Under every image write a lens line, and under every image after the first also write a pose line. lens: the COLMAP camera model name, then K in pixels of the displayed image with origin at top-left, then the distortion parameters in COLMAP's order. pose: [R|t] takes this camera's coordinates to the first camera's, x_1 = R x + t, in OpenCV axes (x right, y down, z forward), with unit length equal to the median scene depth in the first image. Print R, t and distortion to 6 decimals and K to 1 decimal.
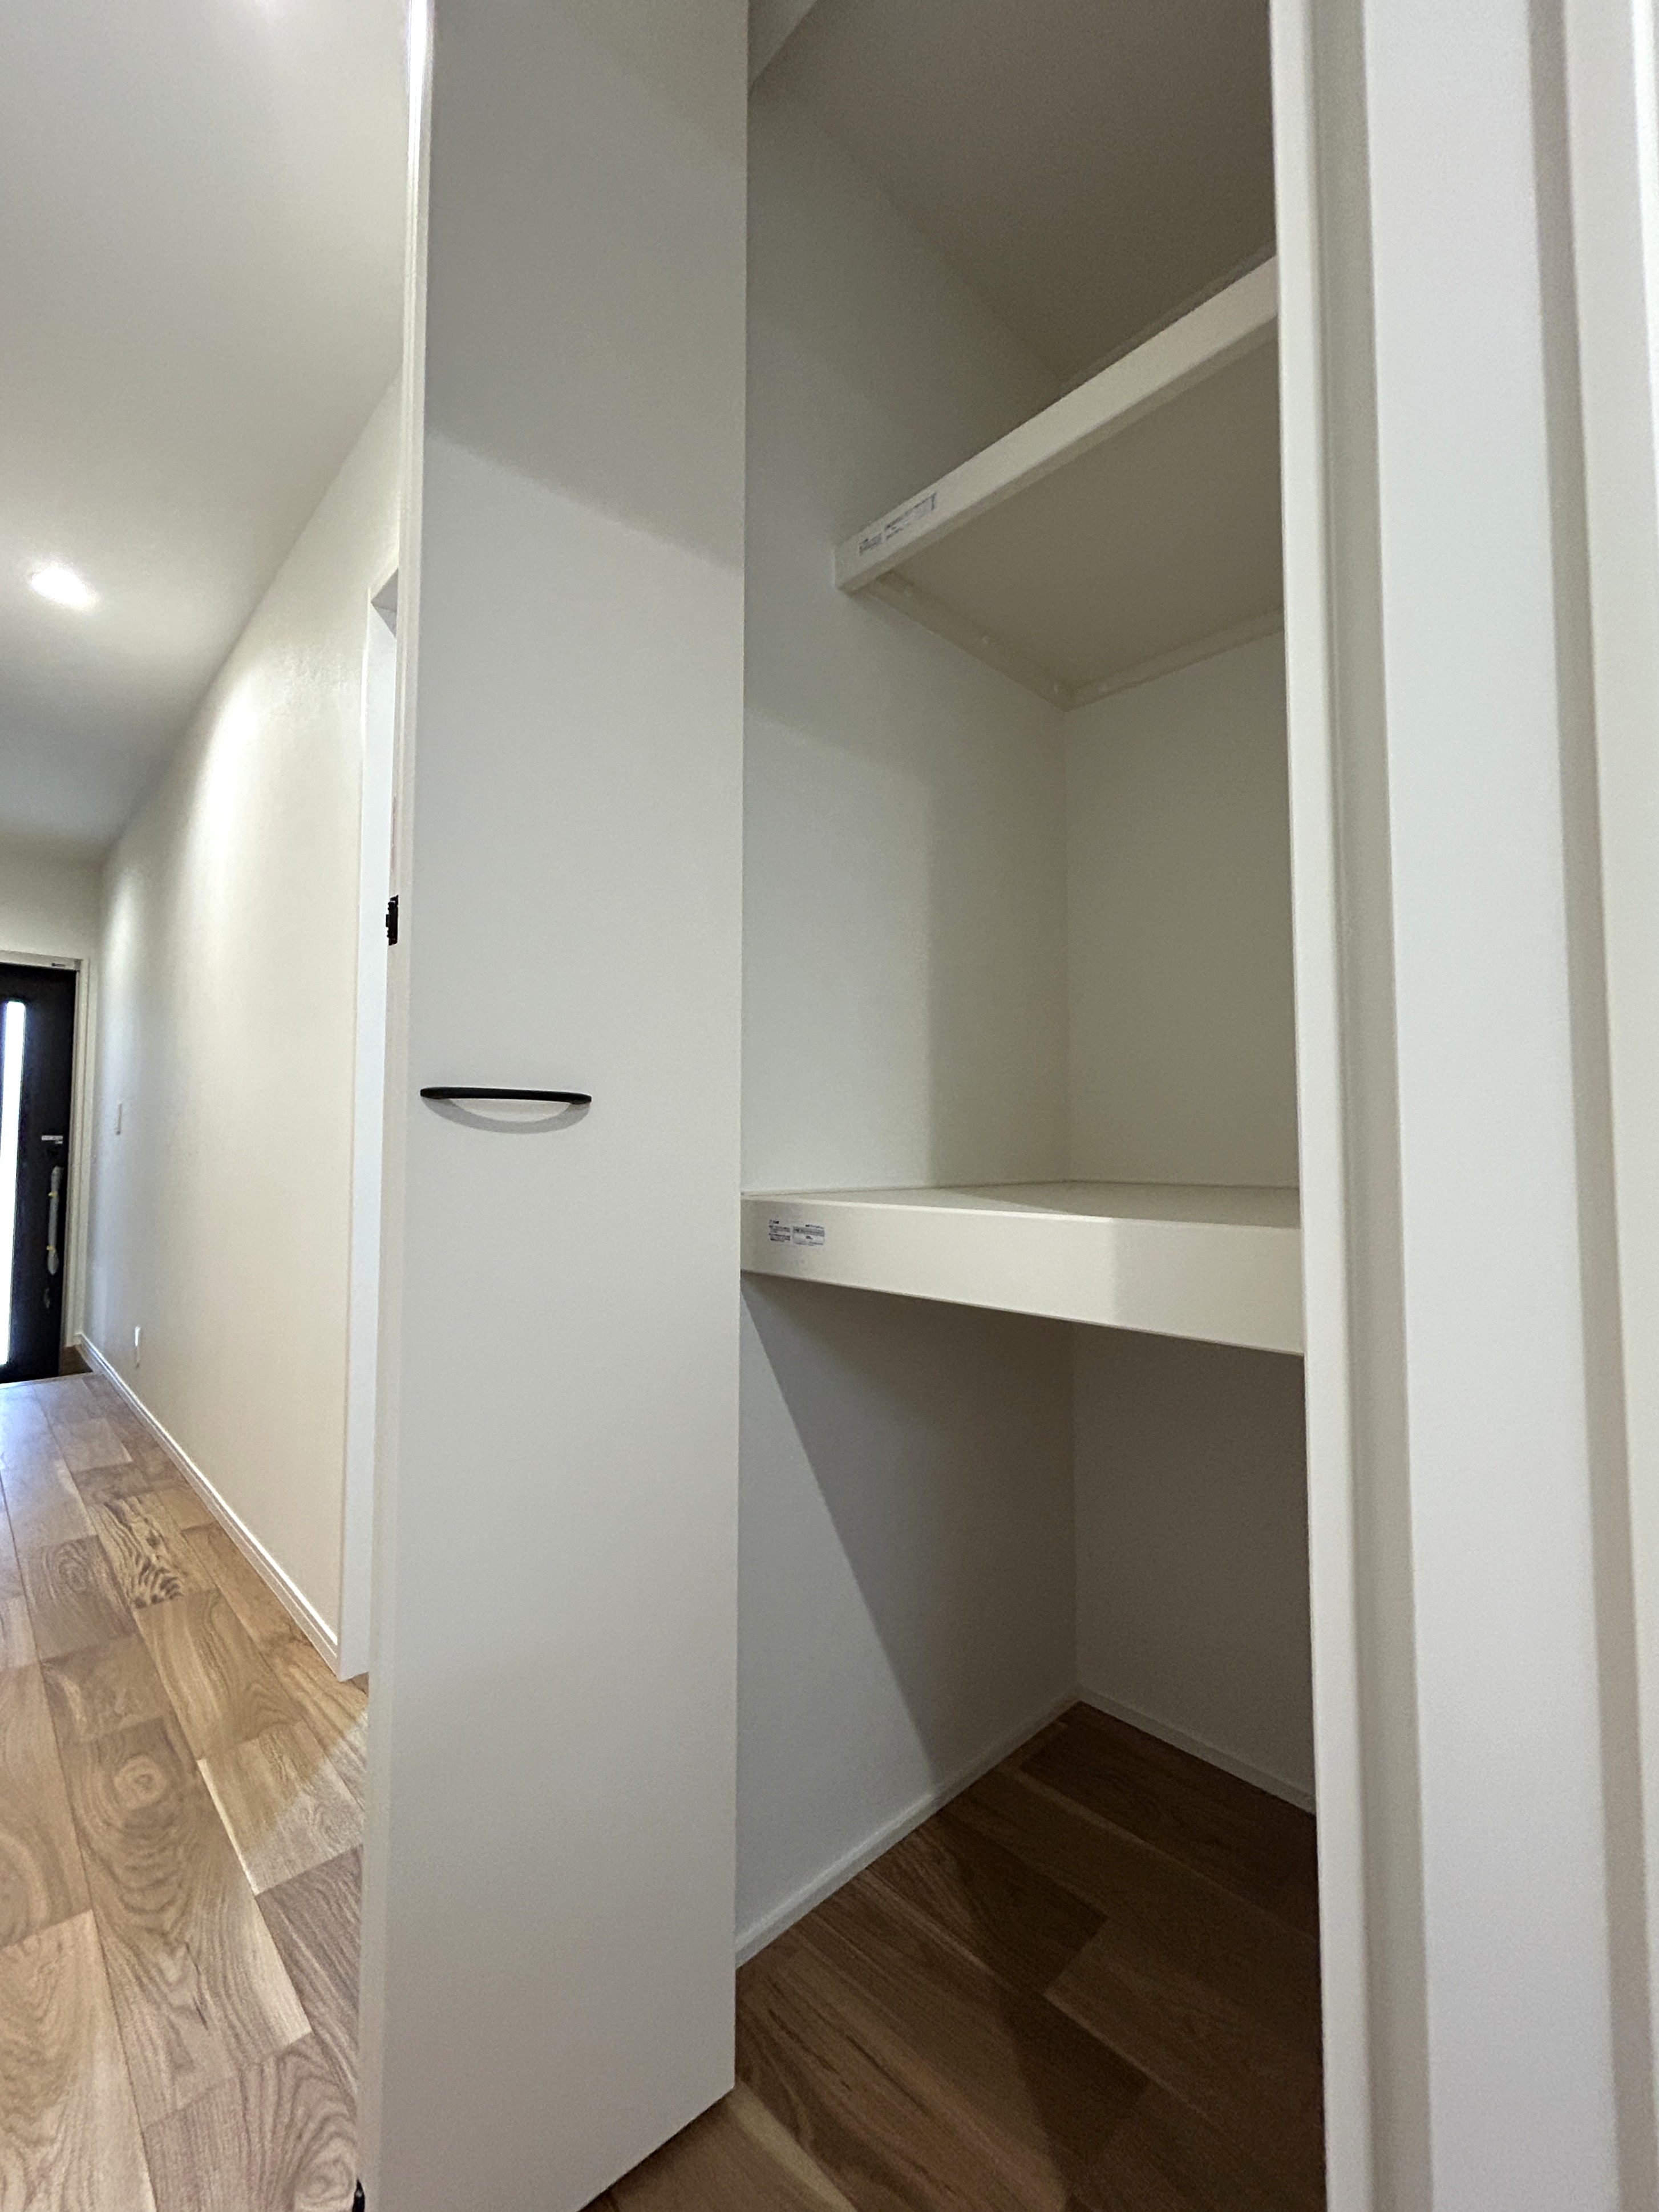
lens RADIAL K [[891.3, 0, 826.1], [0, 891.3, 1103.2], [0, 0, 1]] dist [0.000643, 0.000180]
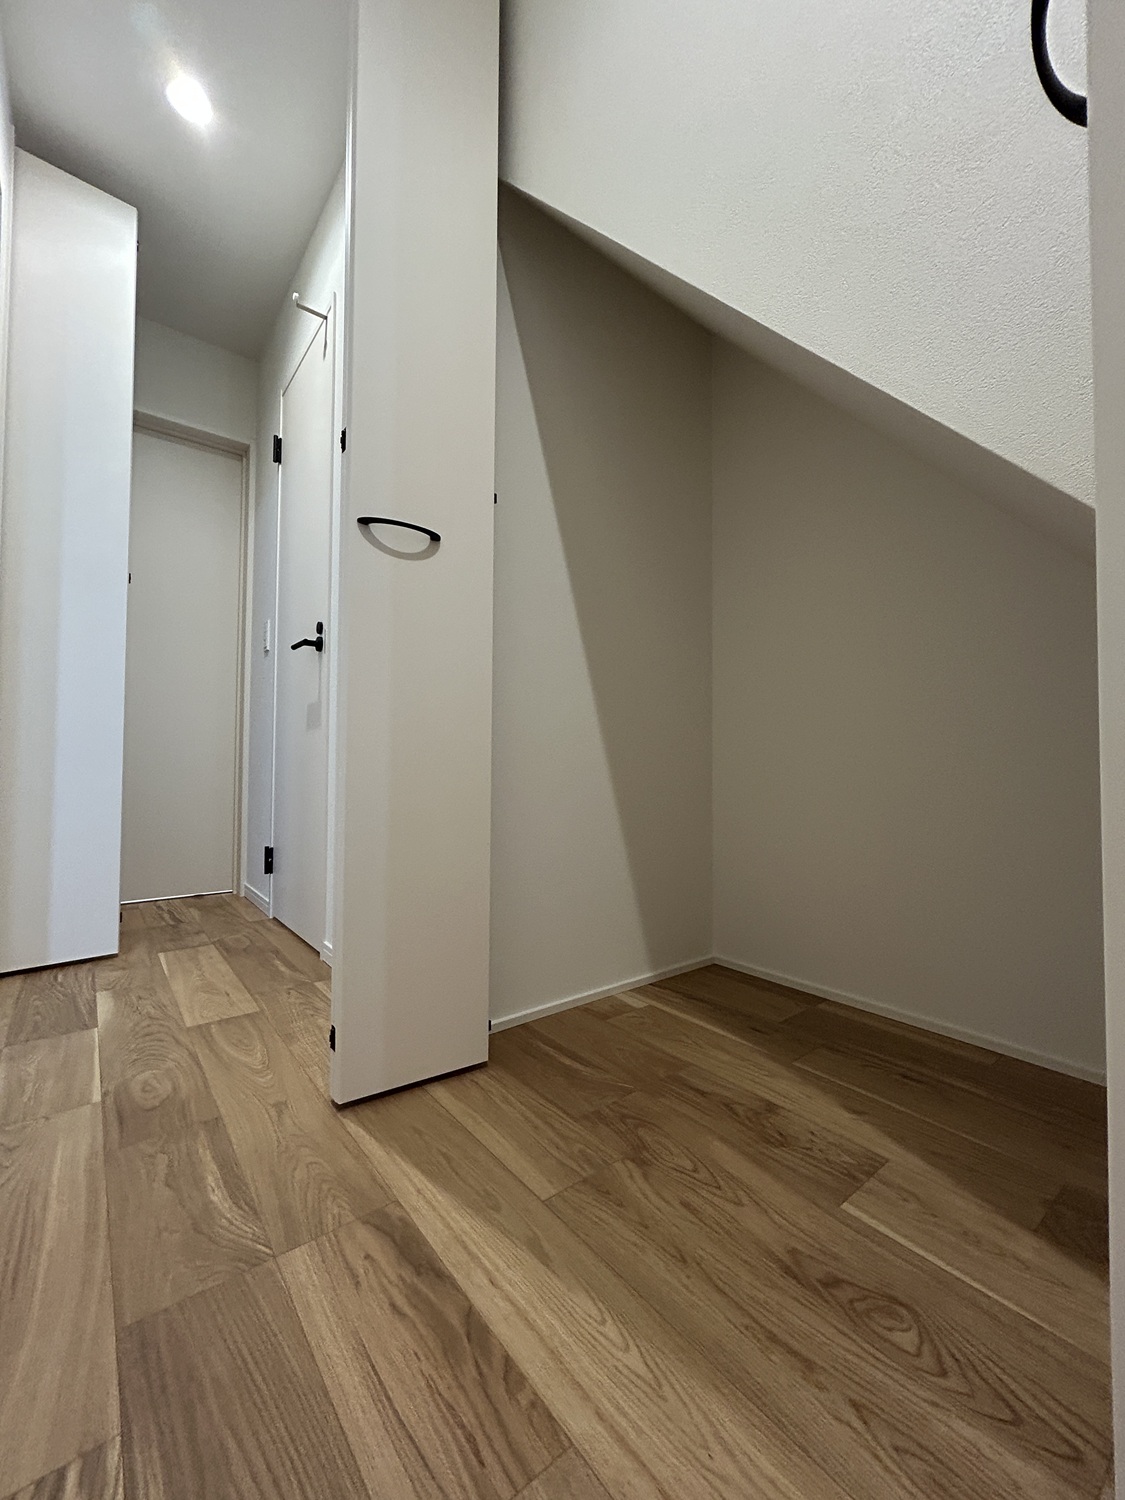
lens RADIAL K [[604.4, 0, 560.2], [0, 604.4, 748.1], [0, 0, 1]] dist [0.000643, 0.000180]
pose [[-0.992717, -0.006805, 0.120276, -1.365089], [-0.016588, 0.996614, -0.080526, 0.365938], [-0.119320, -0.081934, -0.989469, 1.720758]]
